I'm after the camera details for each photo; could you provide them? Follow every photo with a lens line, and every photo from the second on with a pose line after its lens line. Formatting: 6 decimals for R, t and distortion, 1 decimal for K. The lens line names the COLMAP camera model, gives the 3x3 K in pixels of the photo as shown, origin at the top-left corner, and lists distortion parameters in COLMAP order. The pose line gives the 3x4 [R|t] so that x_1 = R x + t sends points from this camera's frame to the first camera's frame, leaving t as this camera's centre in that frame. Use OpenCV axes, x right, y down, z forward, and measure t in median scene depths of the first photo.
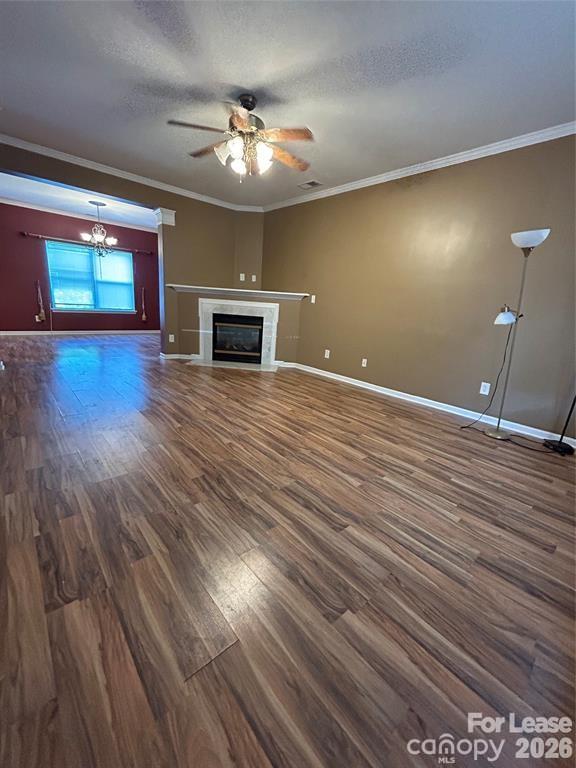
lens RADIAL K [[311.7, 0, 285.6], [0, 311.7, 380.4], [0, 0, 1]] dist [-0.002642, 0.000040]
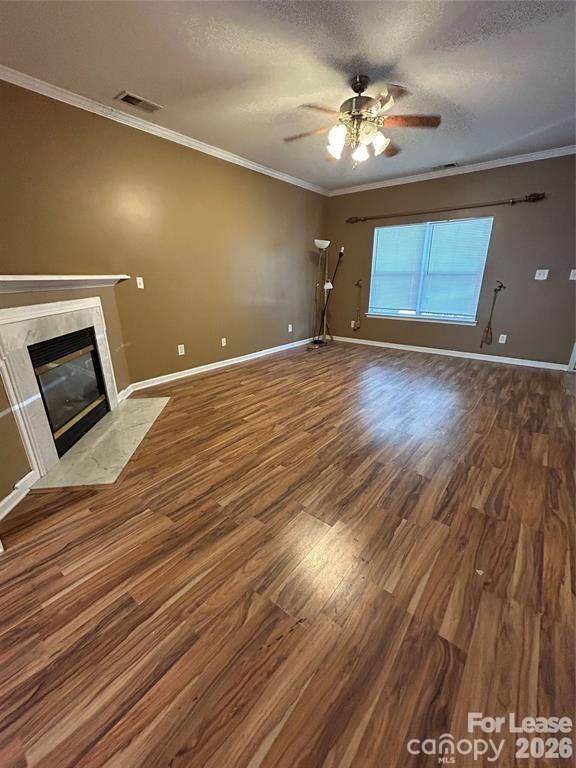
lens RADIAL K [[311.7, 0, 289.2], [0, 311.7, 383.2], [0, 0, 1]] dist [-0.002642, 0.000040]
pose [[-0.168449, -0.382201, 0.908596, -0.884291], [0.231897, 0.880531, 0.413388, -0.359894], [-0.958044, 0.280335, -0.059694, 1.035985]]
